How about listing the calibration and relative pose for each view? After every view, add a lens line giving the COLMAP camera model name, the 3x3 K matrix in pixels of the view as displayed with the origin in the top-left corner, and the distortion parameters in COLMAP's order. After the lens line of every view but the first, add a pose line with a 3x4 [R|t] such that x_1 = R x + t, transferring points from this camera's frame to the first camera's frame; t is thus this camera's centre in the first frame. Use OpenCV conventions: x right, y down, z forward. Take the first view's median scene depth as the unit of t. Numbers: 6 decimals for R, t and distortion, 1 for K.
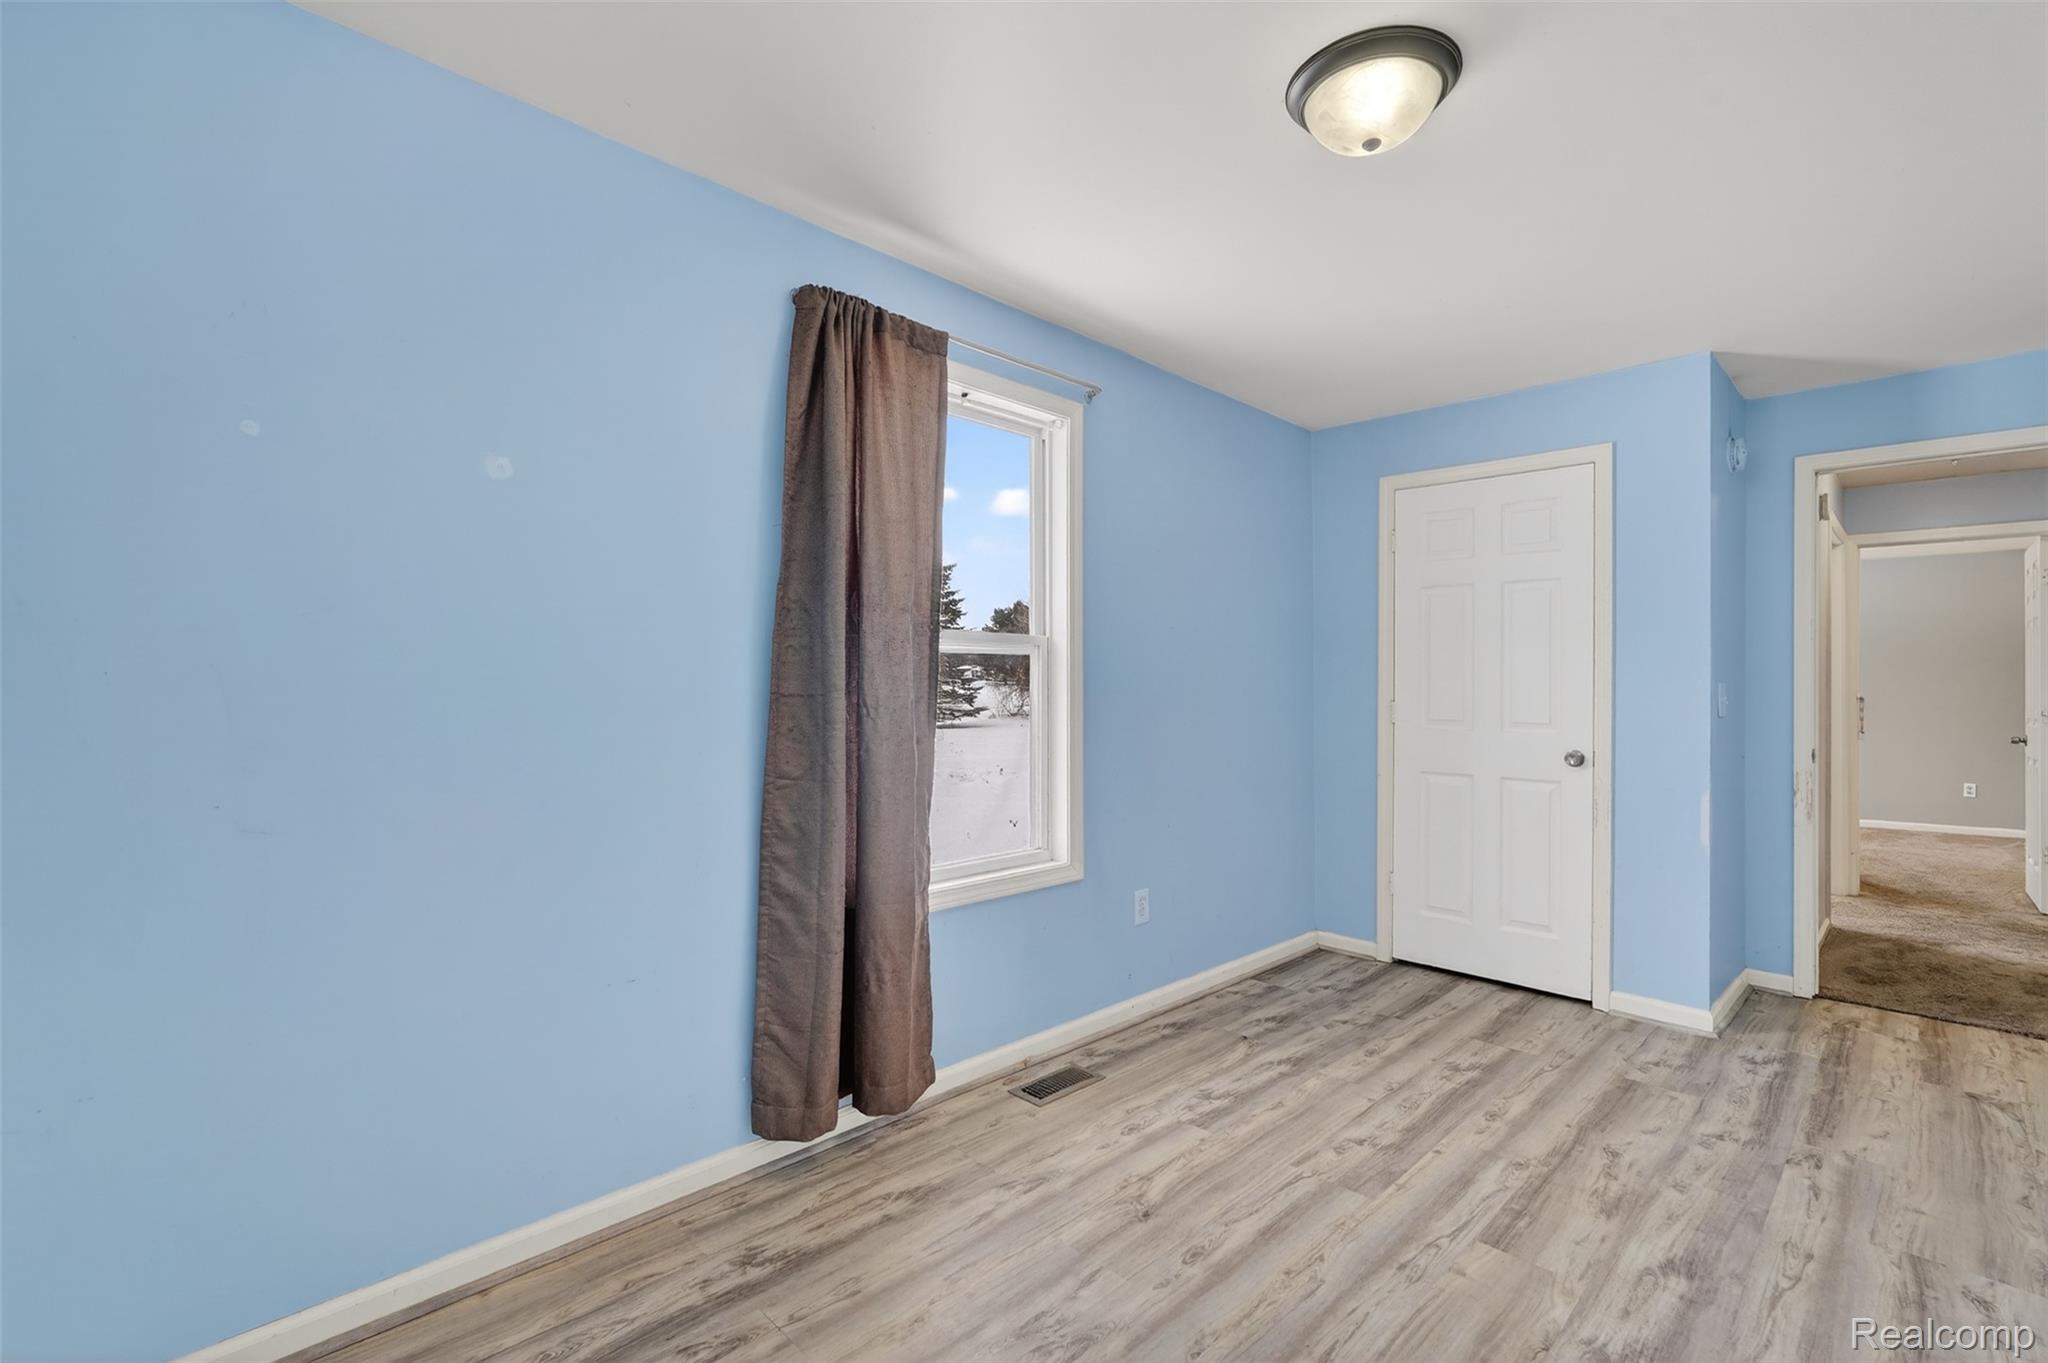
lens RADIAL K [[927.1, 0, 1021.7], [0, 927.1, 677.4], [0, 0, 1]] dist [-0.004023, 0.003131]
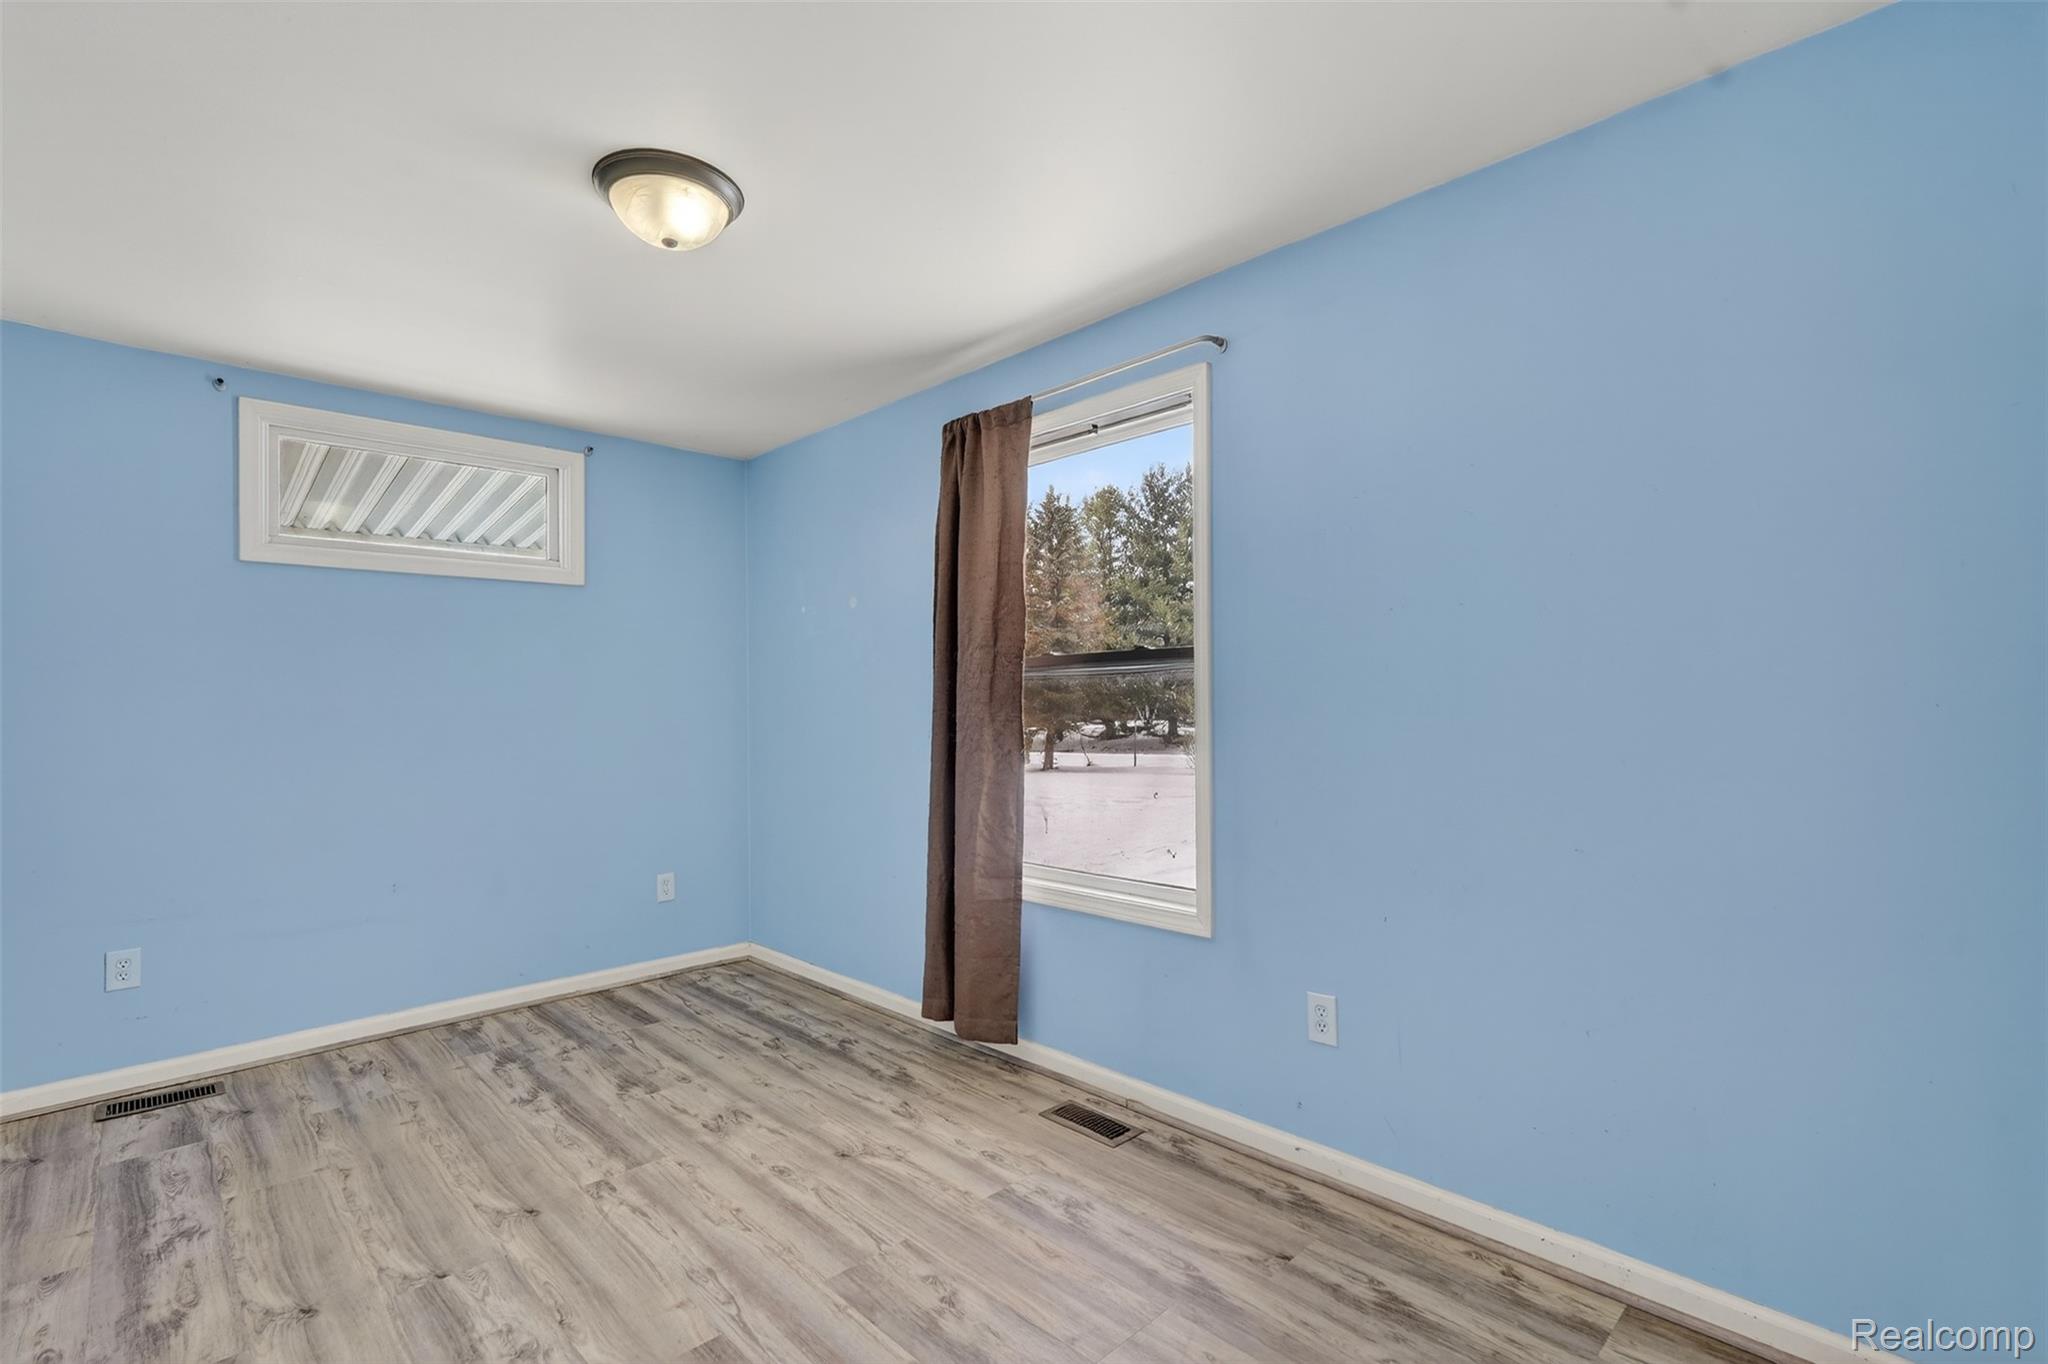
lens RADIAL K [[927.1, 0, 1019.0], [0, 927.1, 700.8], [0, 0, 1]] dist [-0.004023, 0.003131]
pose [[-0.024835, -0.017029, -0.999547, 1.001322], [0.023779, 0.999562, -0.017620, 0.020571], [0.999409, -0.024205, -0.024419, 0.961057]]
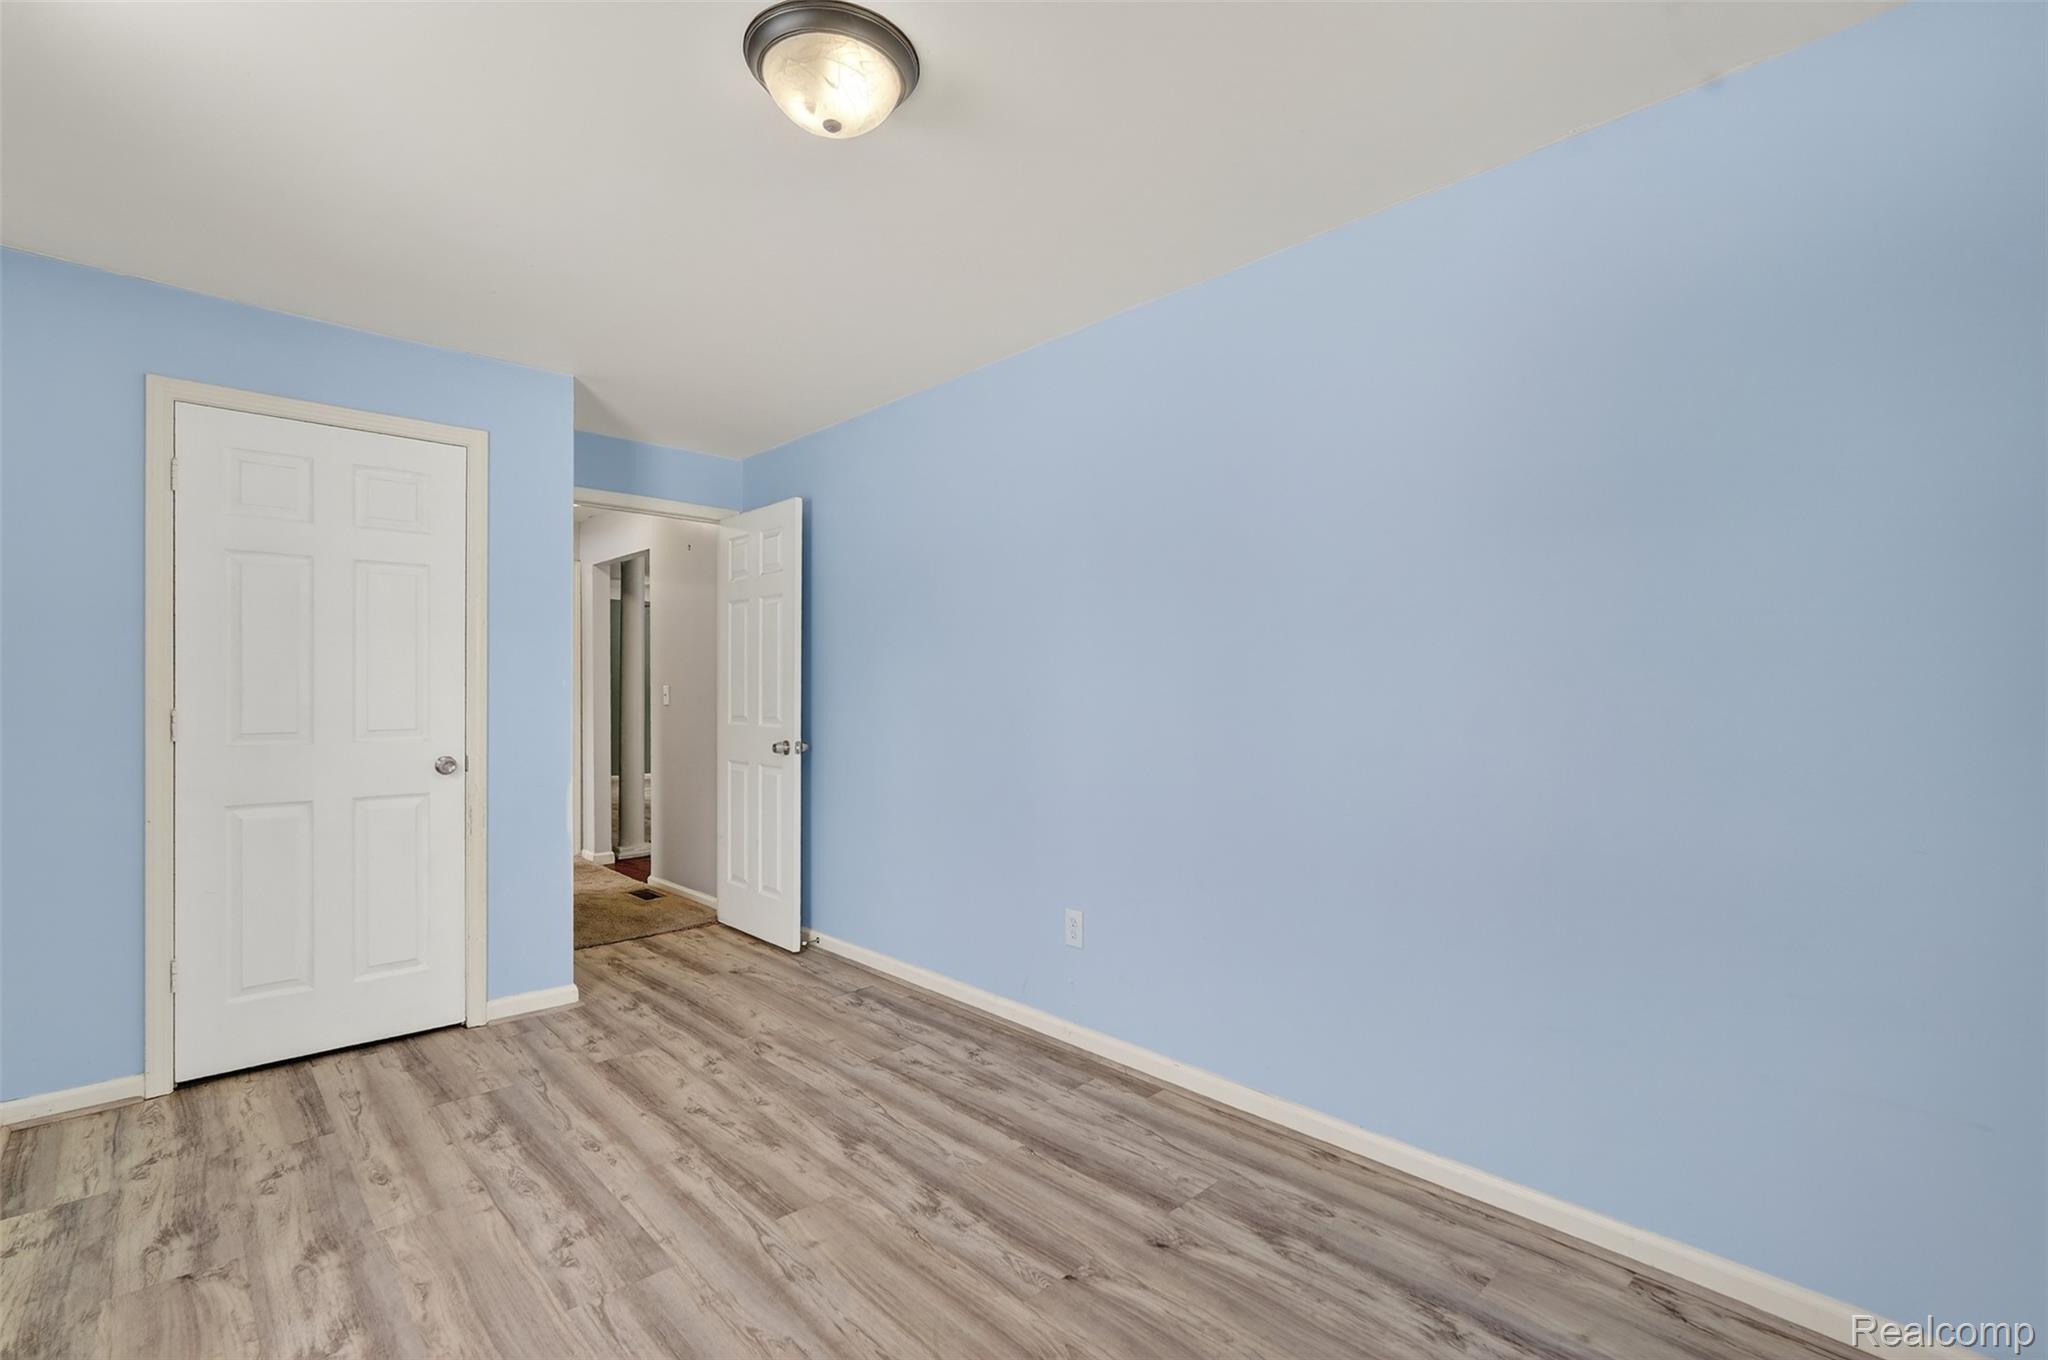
lens RADIAL K [[927.1, 0, 1041.5], [0, 927.1, 708.2], [0, 0, 1]] dist [-0.004023, 0.003131]
pose [[0.013396, -0.027310, 0.999537, -0.389710], [-0.009195, 0.999581, 0.027434, -0.001562], [-0.999868, -0.009559, 0.013139, 0.502718]]
